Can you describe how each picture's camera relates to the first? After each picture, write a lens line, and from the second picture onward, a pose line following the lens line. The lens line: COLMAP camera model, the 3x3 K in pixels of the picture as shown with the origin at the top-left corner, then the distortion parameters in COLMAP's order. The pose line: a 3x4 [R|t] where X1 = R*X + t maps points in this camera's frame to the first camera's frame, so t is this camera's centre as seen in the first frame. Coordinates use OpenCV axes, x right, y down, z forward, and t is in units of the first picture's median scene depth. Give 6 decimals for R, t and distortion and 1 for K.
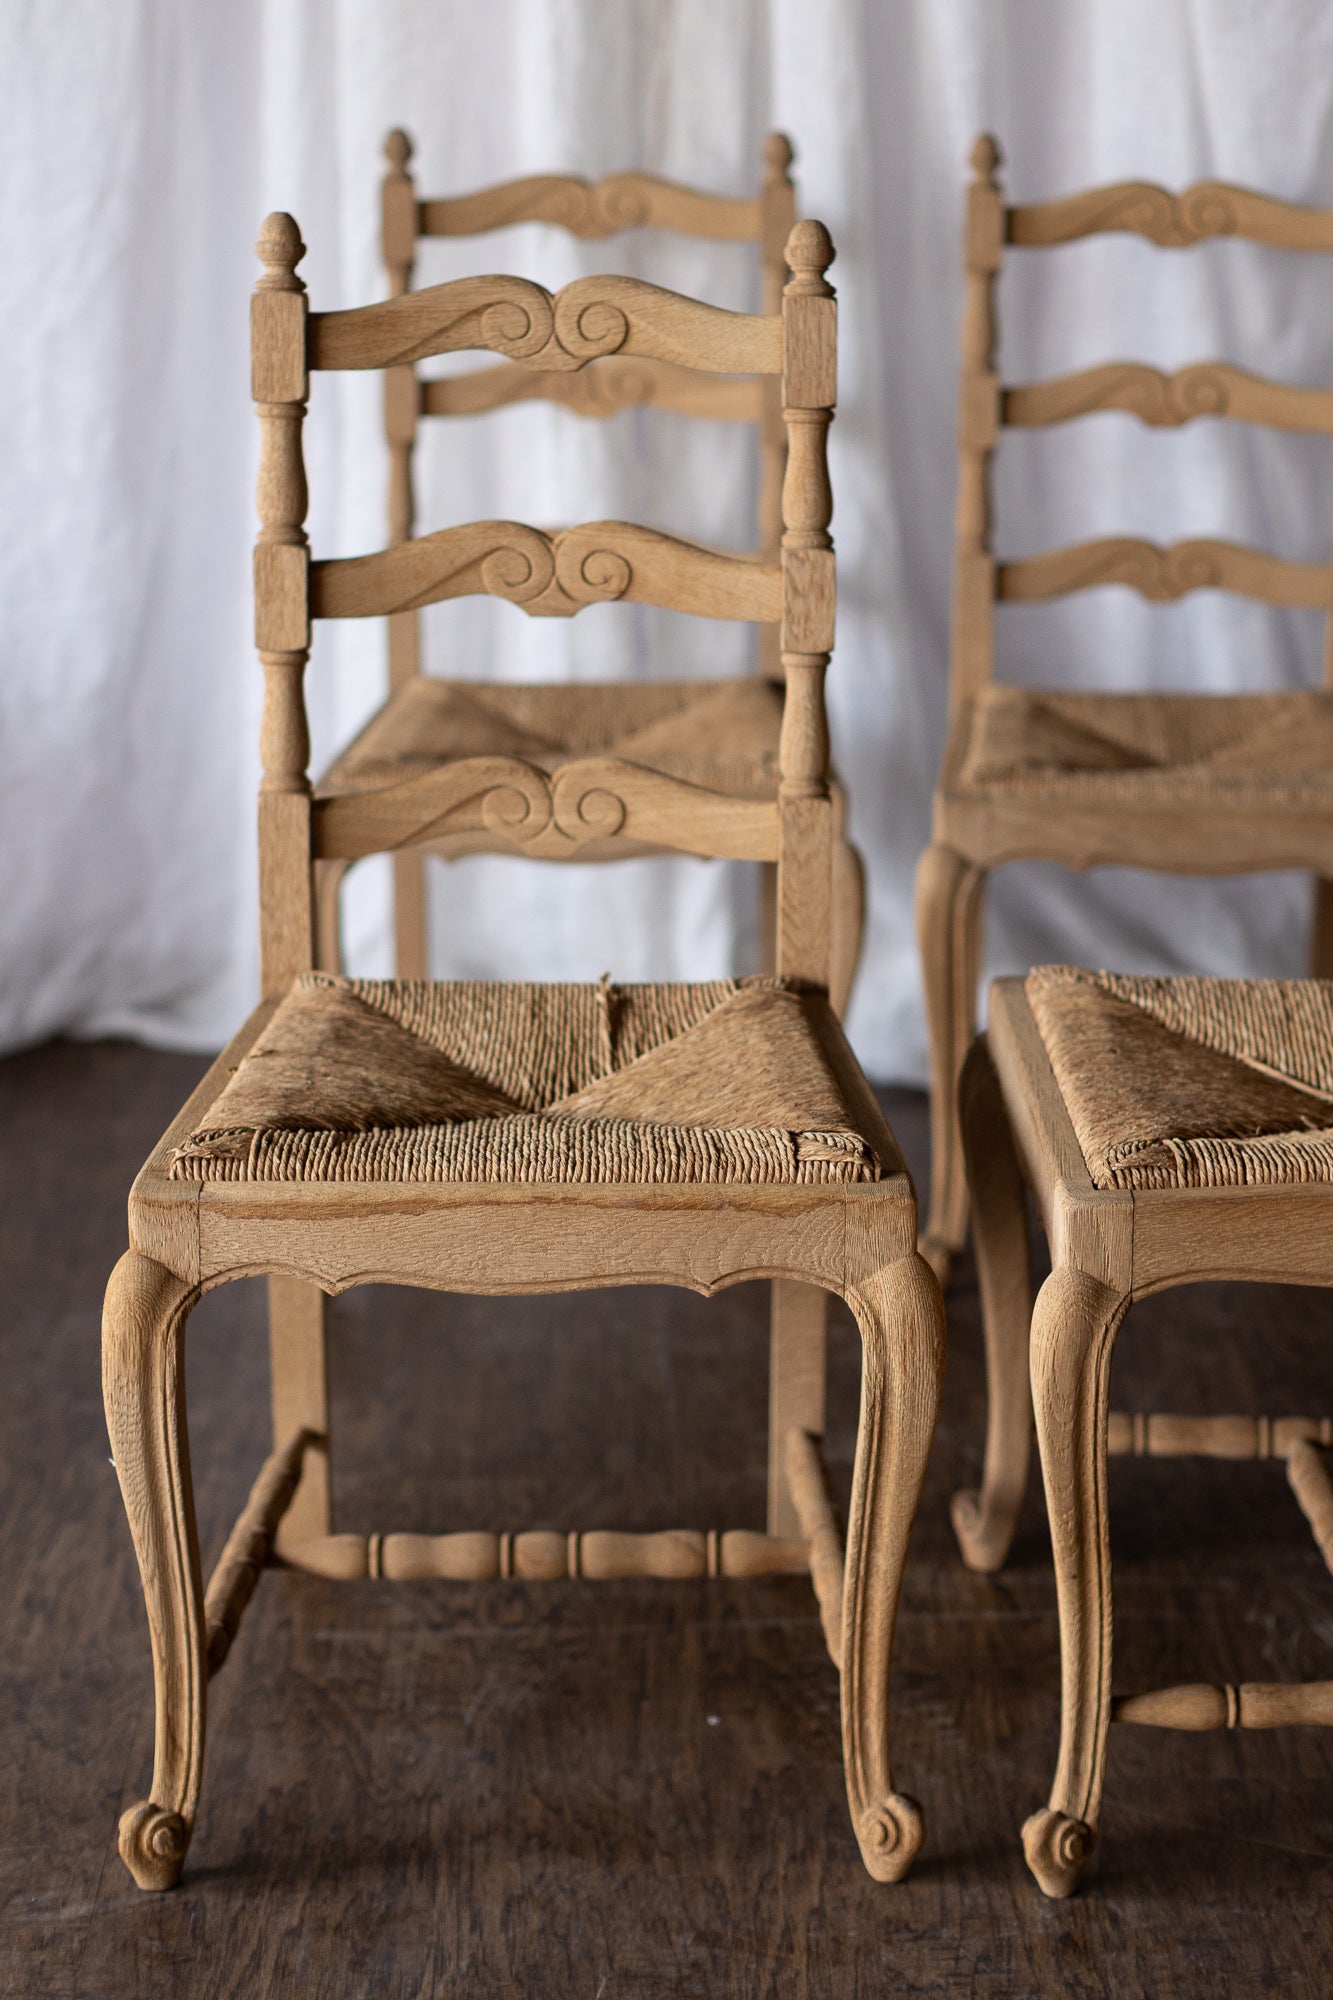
lens RADIAL K [[3639.6, 0, 768.5], [0, 3639.6, 824.6], [0, 0, 1]] dist [0.036051, -0.112058]
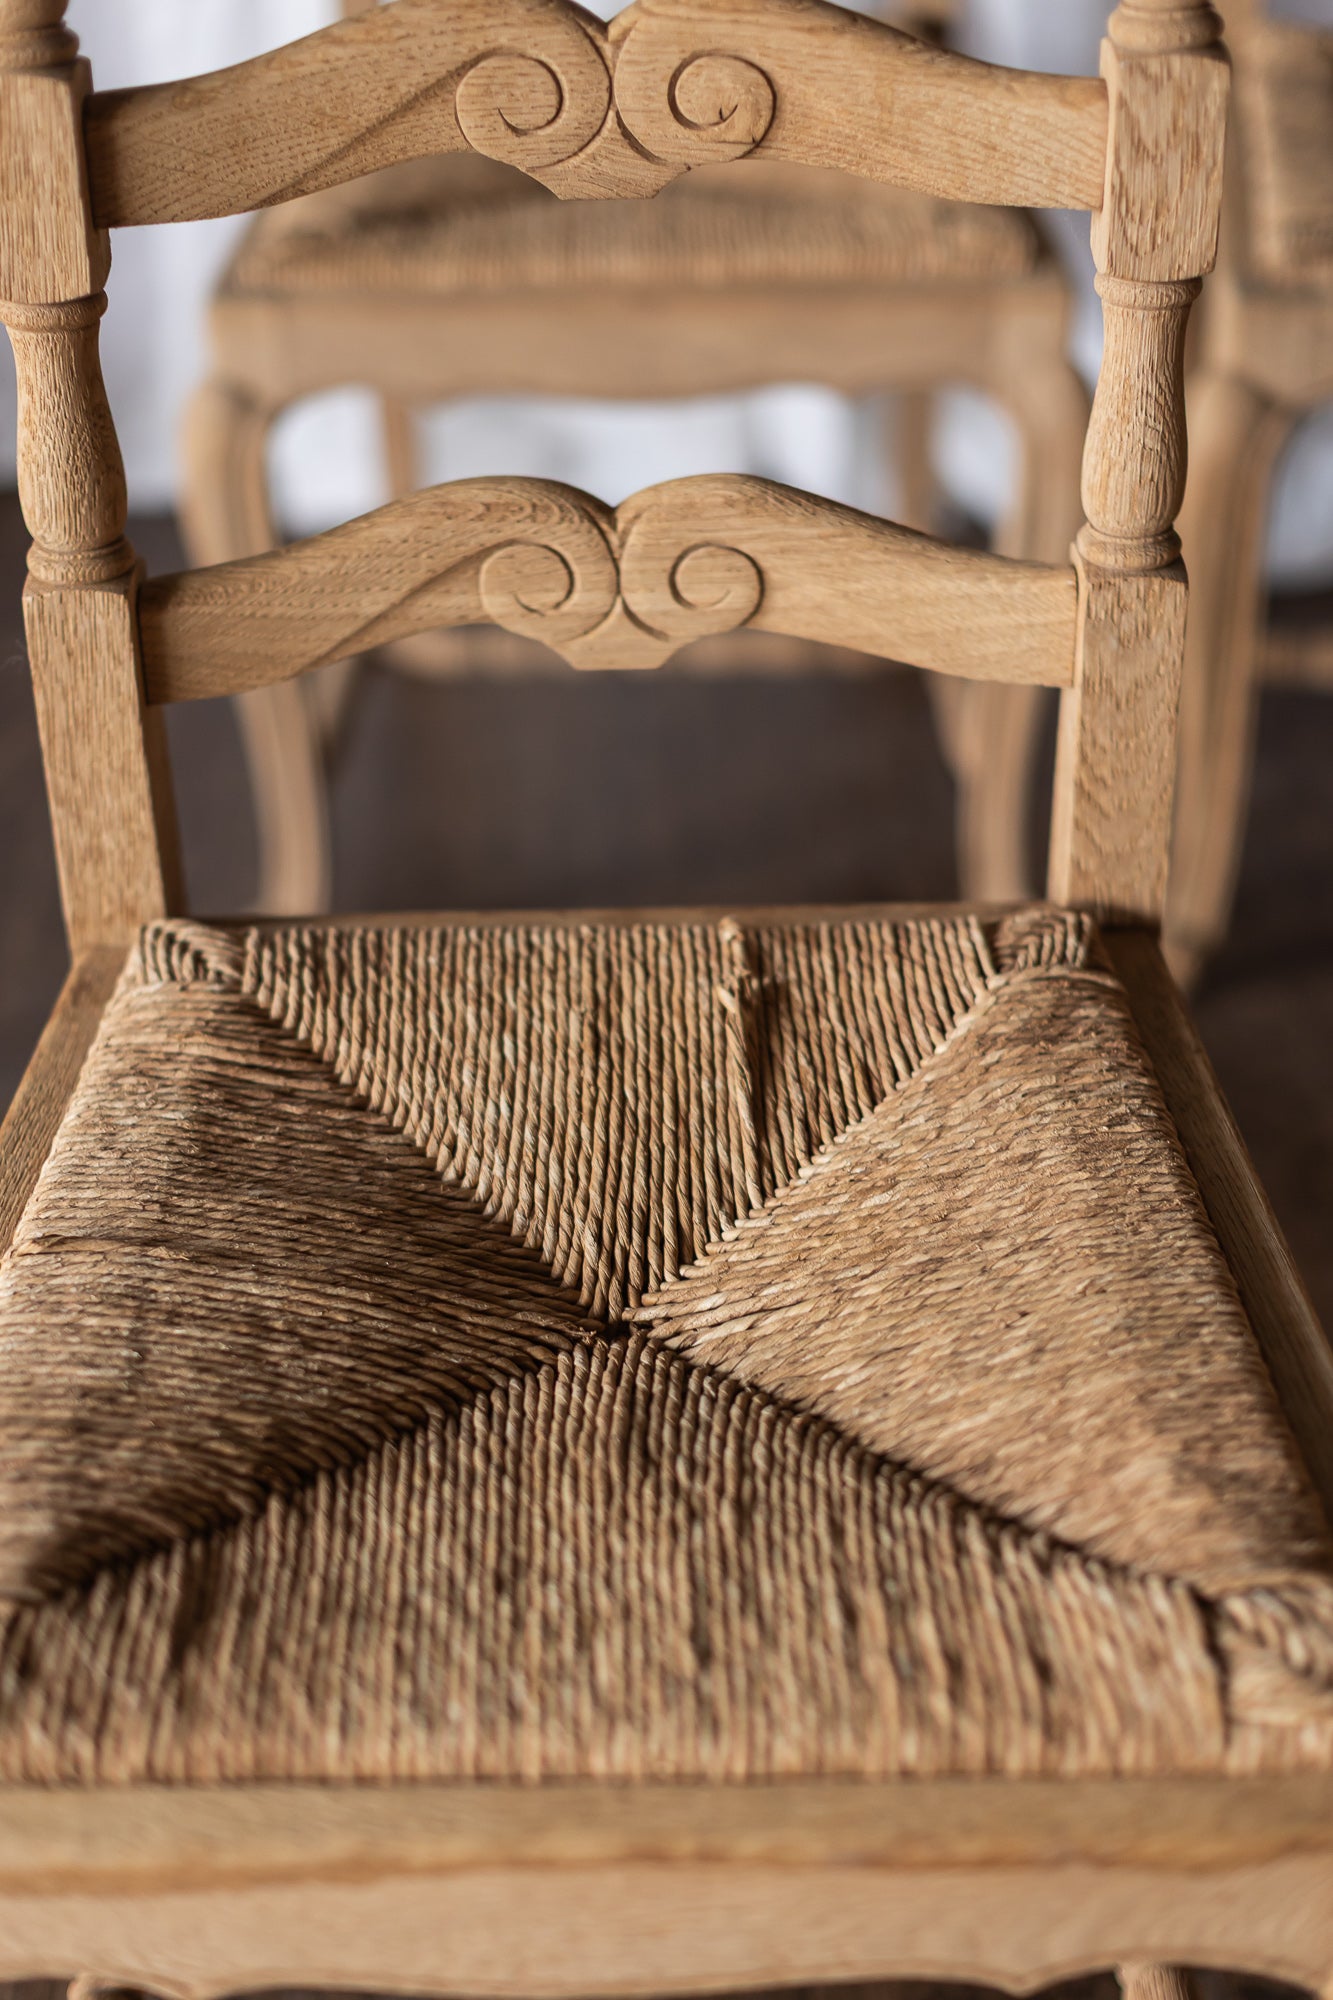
lens RADIAL K [[2946.5, 0, 664.2], [0, 2946.5, 1001.7], [0, 0, 1]] dist [-0.013960, -0.030573]
pose [[0.999454, -0.008379, -0.031962, -0.041674], [0.019735, 0.927198, 0.374052, -0.104983], [0.026501, -0.374478, 0.926857, 0.617311]]
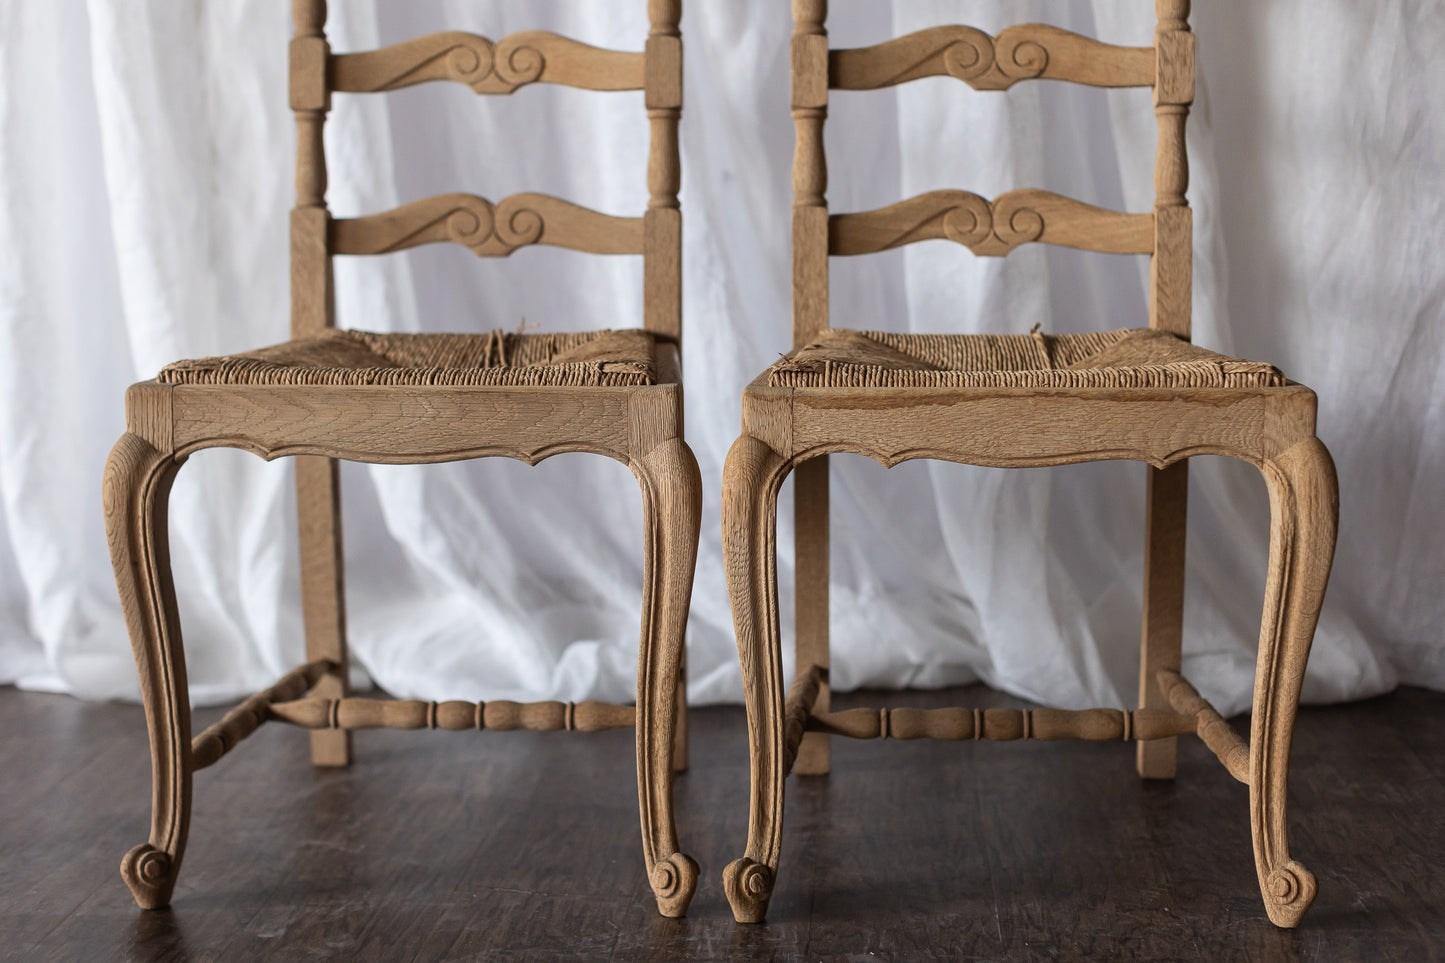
lens RADIAL K [[2108.5, 0, 721.2], [0, 2108.5, 478.3], [0, 0, 1]] dist [0.004455, 0.014437]
pose [[0.996822, -0.006487, -0.079398, -0.103469], [-0.001706, 0.994712, -0.102689, 0.187454], [0.079645, 0.102498, 0.991540, 0.176171]]
